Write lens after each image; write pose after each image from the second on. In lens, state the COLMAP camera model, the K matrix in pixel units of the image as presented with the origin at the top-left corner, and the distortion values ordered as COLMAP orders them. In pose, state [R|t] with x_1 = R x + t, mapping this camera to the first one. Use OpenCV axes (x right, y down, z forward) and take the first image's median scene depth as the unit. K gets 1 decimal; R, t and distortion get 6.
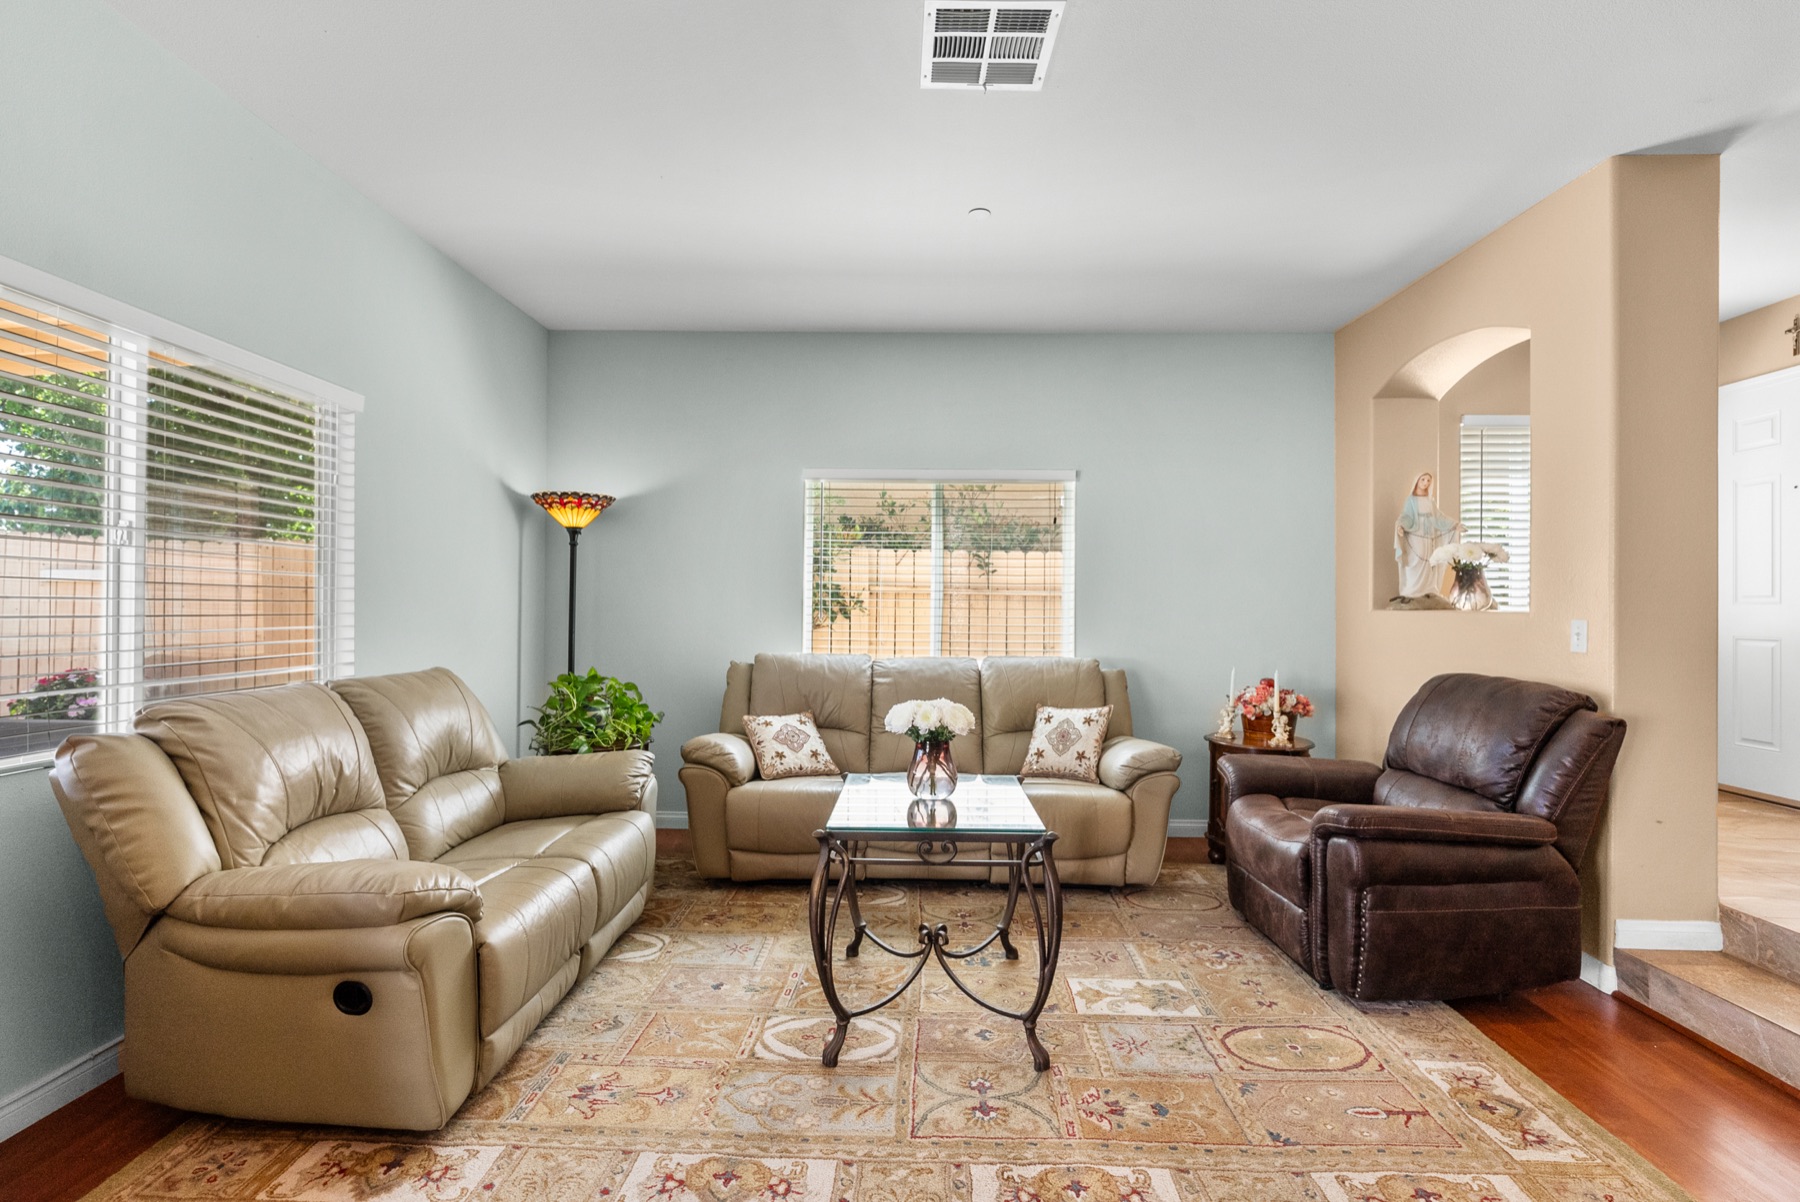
lens RADIAL K [[815.5, 0, 896.0], [0, 815.5, 604.2], [0, 0, 1]] dist [-0.002300, 0.000741]
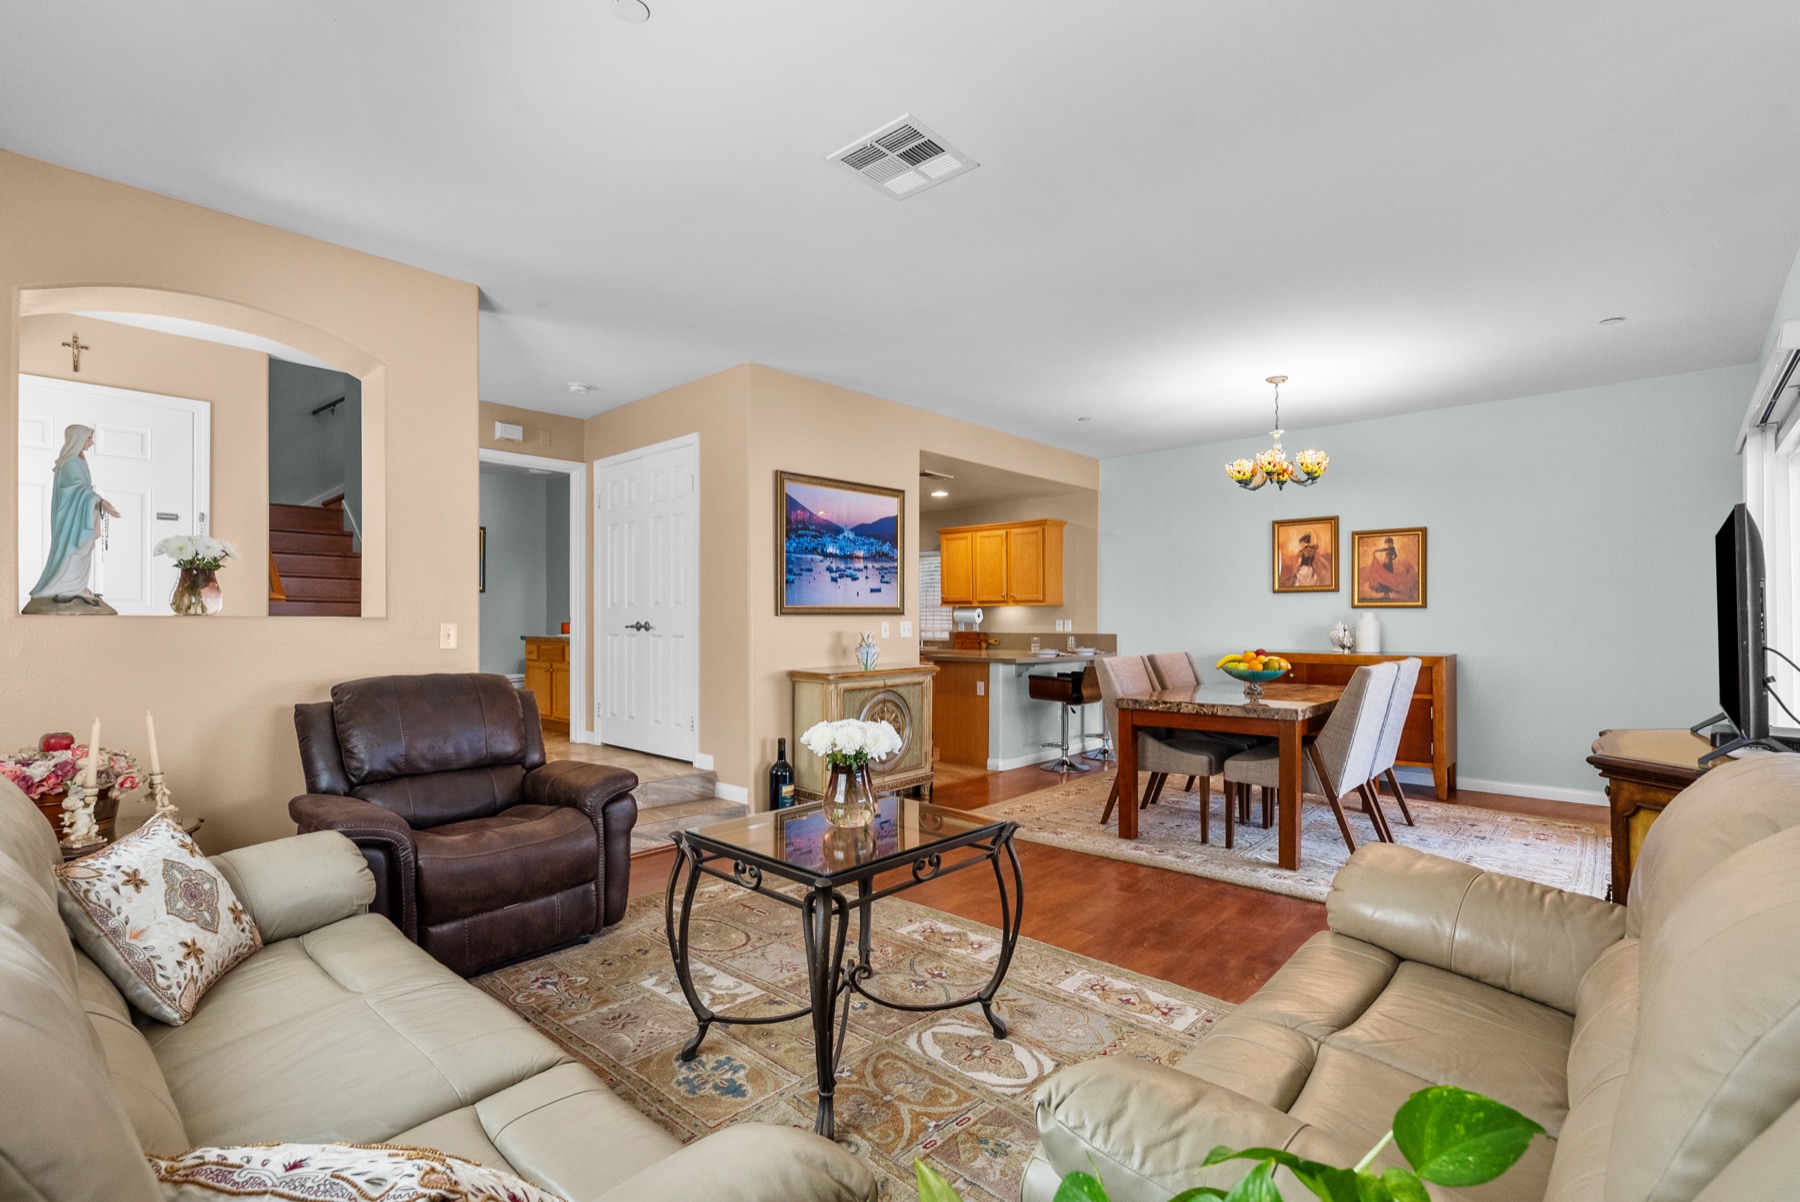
lens RADIAL K [[819.7, 0, 898.6], [0, 819.7, 610.7], [0, 0, 1]] dist [-0.013757, 0.007215]
pose [[-0.751400, -0.002495, 0.659842, -0.441620], [-0.011356, 0.999894, -0.009151, 0.002373], [-0.659749, -0.014370, -0.751349, 1.211376]]
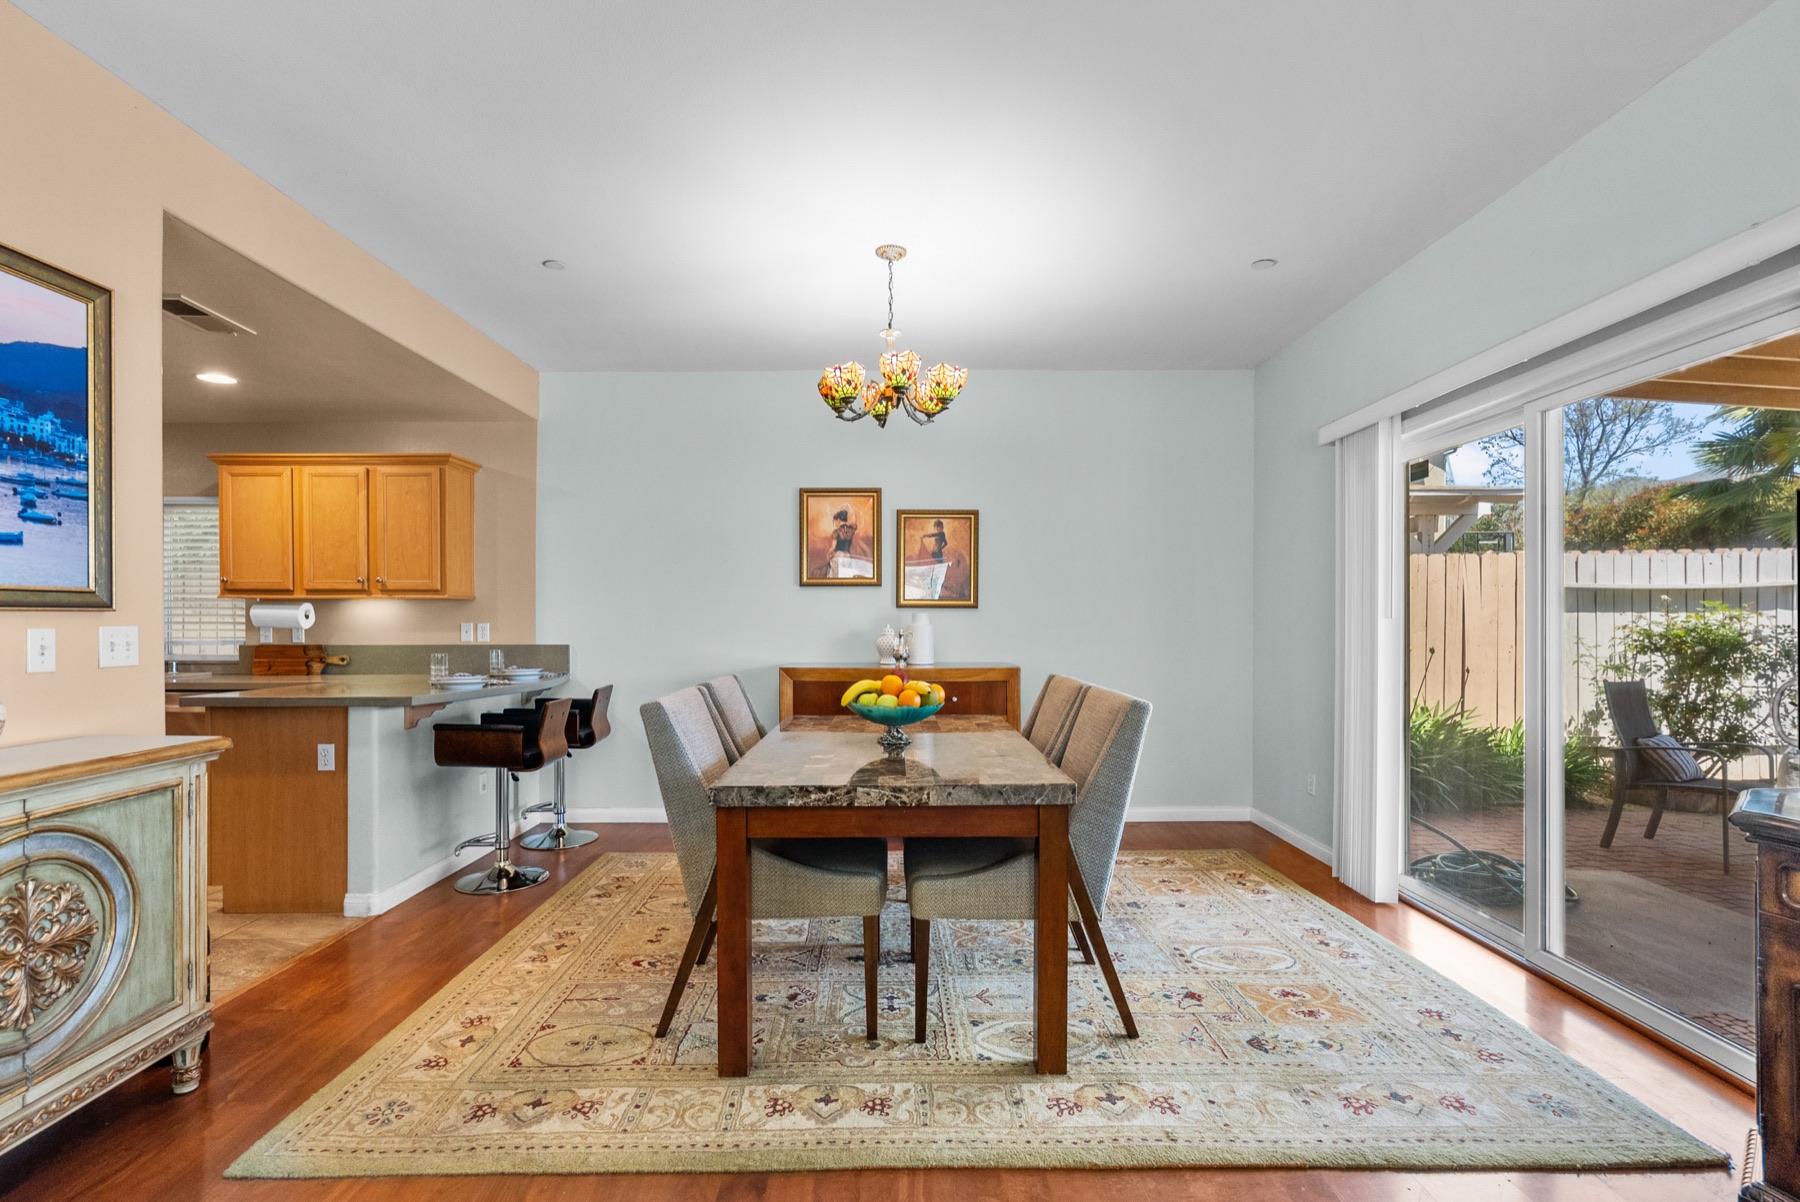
lens RADIAL K [[829.9, 0, 891.8], [0, 829.9, 628.3], [0, 0, 1]] dist [-0.002265, 0.000975]
pose [[-0.999723, -0.008966, -0.021744, 0.044345], [-0.008966, 0.999960, -0.000101, 0.004753], [0.021744, 0.000094, -0.999764, 0.623684]]
